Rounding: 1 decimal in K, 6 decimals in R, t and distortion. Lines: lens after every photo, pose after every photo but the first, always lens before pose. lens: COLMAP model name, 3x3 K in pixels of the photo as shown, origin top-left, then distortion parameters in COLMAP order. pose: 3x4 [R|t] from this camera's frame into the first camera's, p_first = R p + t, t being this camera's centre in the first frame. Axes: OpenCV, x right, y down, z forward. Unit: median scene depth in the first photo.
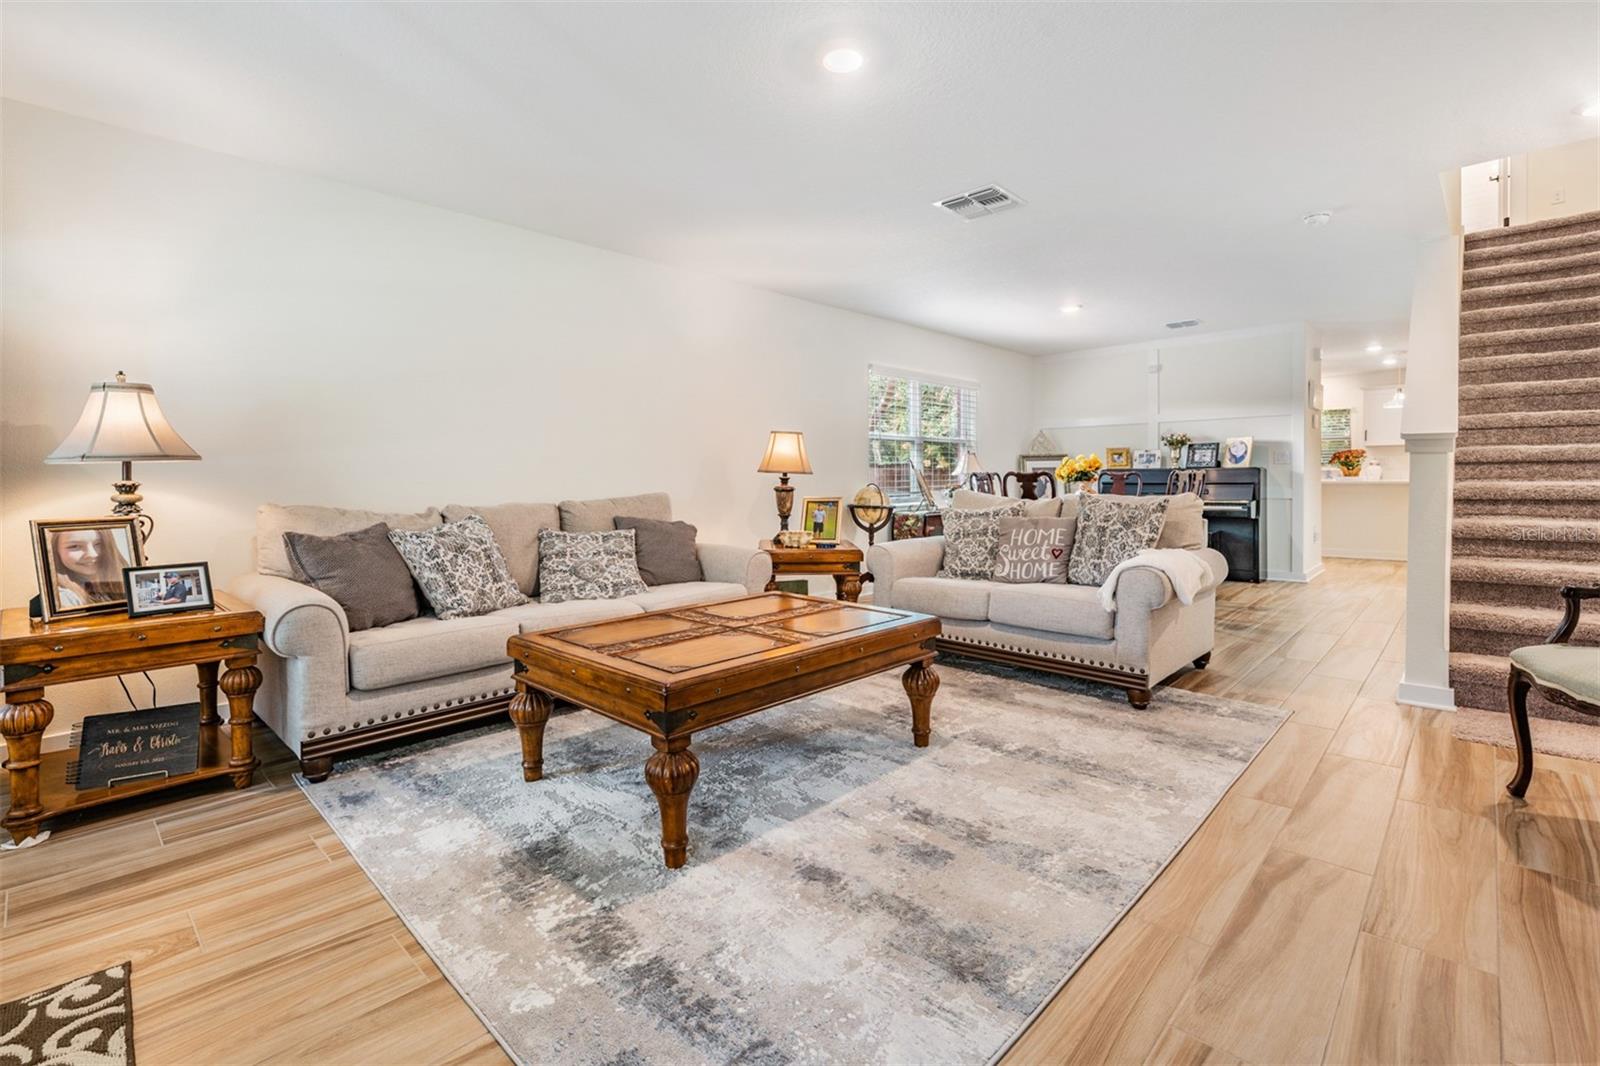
lens RADIAL K [[721.7, 0, 800.4], [0, 721.7, 487.4], [0, 0, 1]] dist [0.000253, -0.000042]
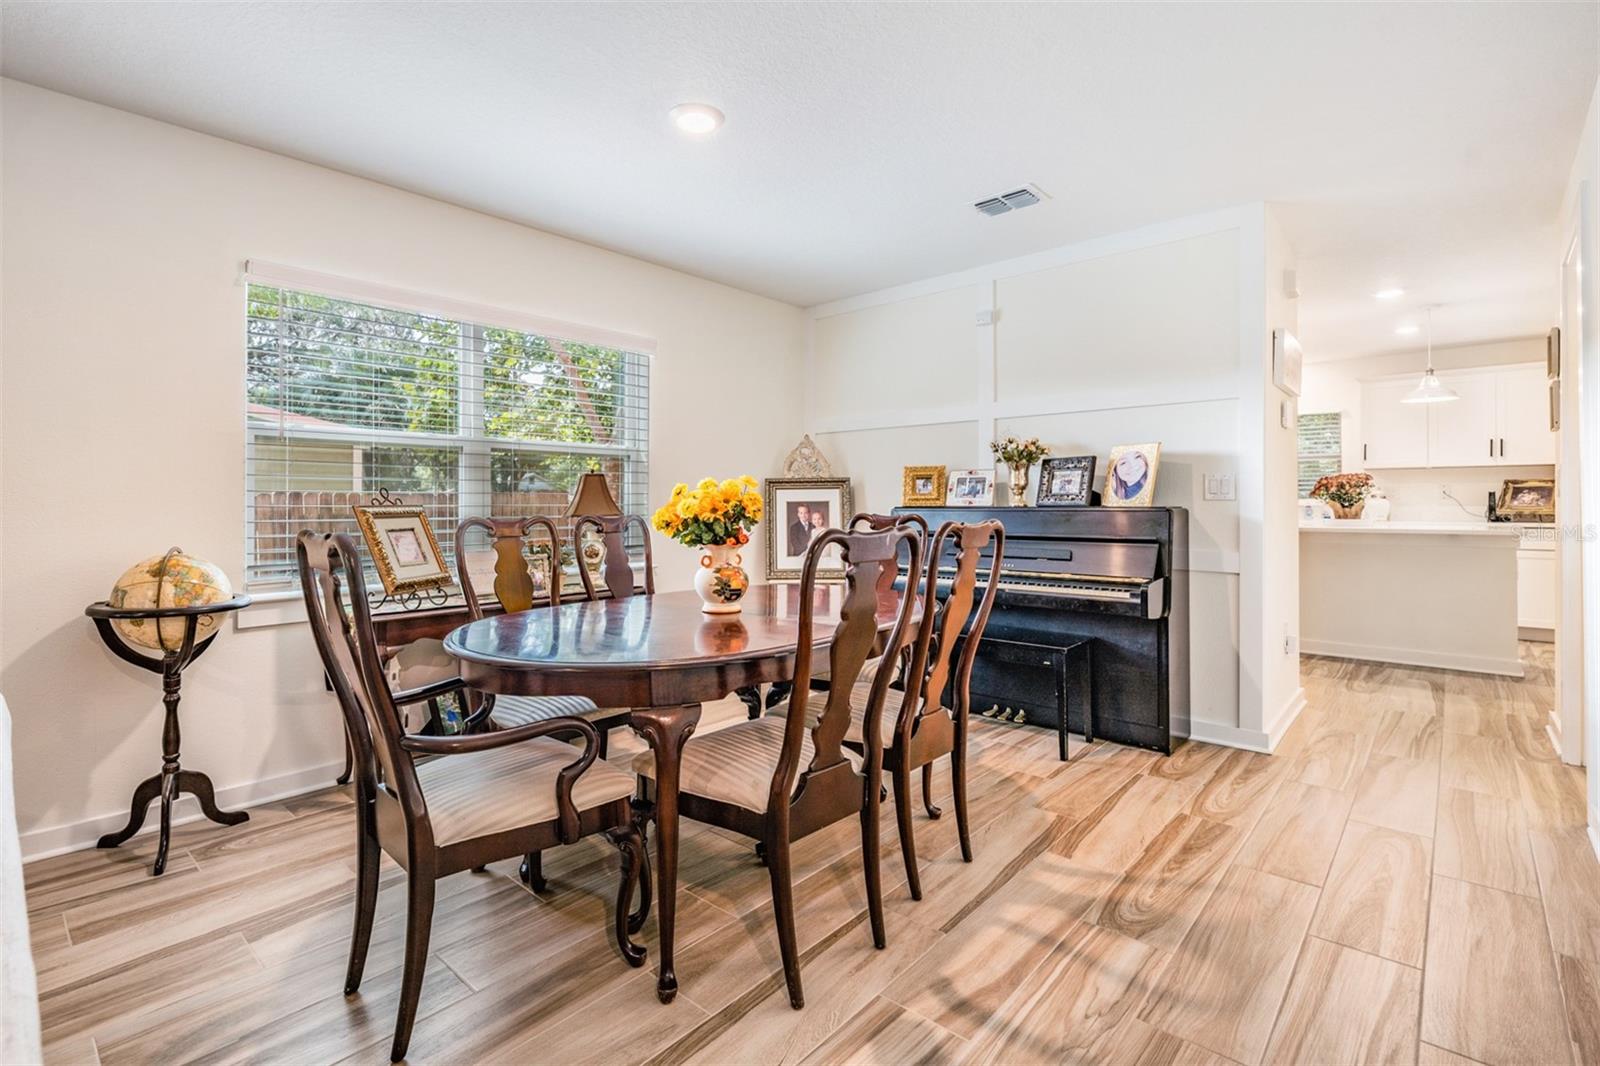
lens RADIAL K [[742.5, 0, 794.5], [0, 742.5, 499.8], [0, 0, 1]] dist [0.000922, 0.000344]
pose [[0.999557, 0.005943, 0.029158, 0.351708], [-0.005443, 0.999837, -0.017212, -0.021502], [-0.029256, 0.017046, 0.999427, 0.487564]]
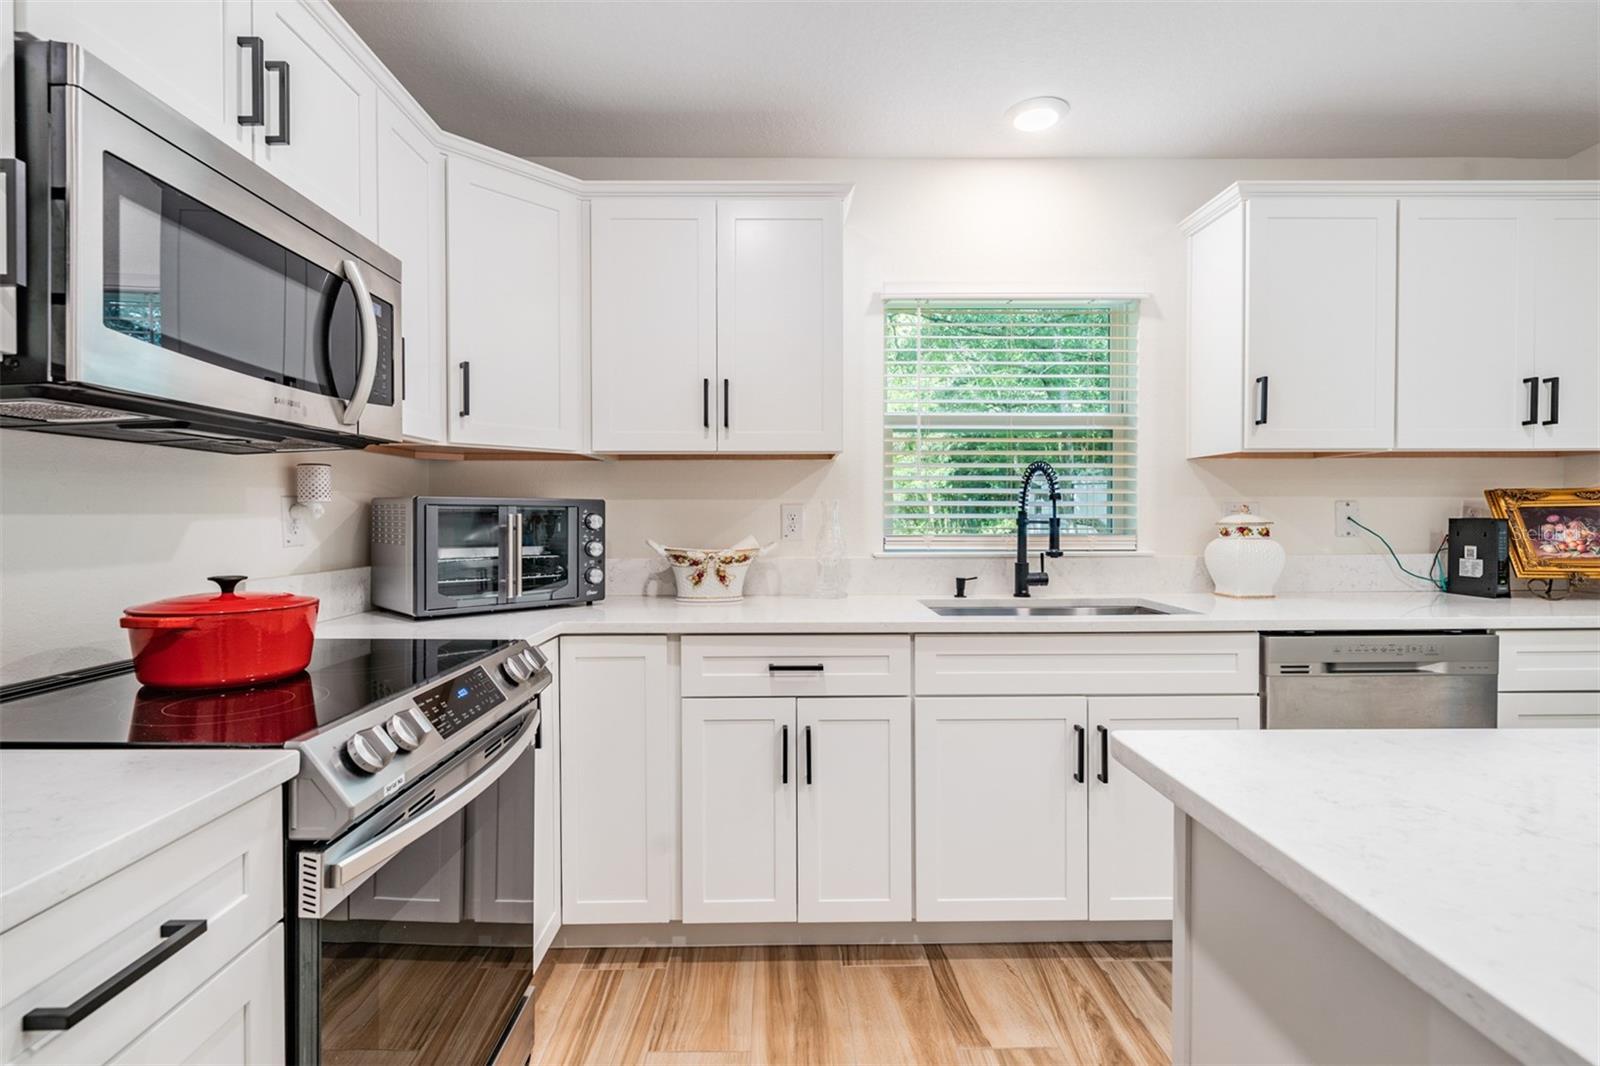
lens RADIAL K [[738.0, 0, 792.3], [0, 738.0, 515.3], [0, 0, 1]] dist [0.001289, -0.000380]
pose [[0.717582, 0.006782, 0.696441, 0.735201], [0.004791, 0.999881, -0.014674, -0.049052], [-0.696457, 0.013866, 0.717464, 1.319256]]
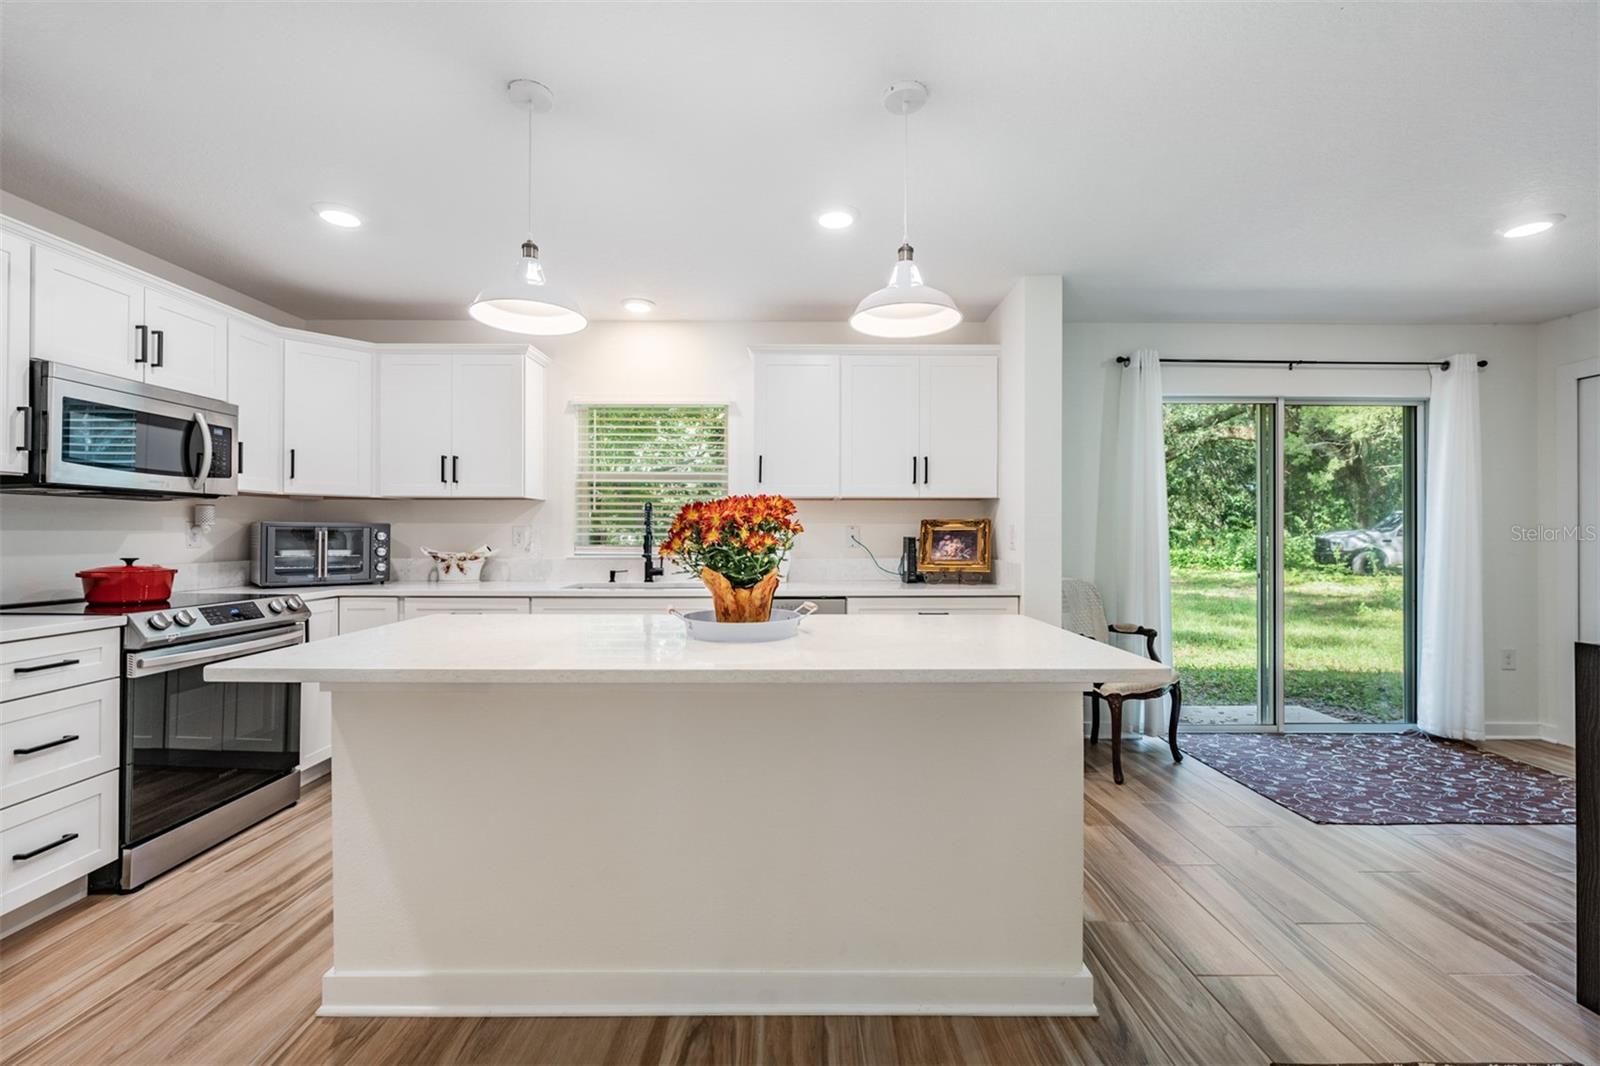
lens RADIAL K [[668.5, 0, 791.4], [0, 668.5, 525.7], [0, 0, 1]] dist [-0.004118, 0.000759]
pose [[0.721766, 0.019513, 0.691862, 0.770495], [-0.000574, 0.999619, -0.027594, -0.045299], [-0.692137, 0.019519, 0.721502, 1.026918]]
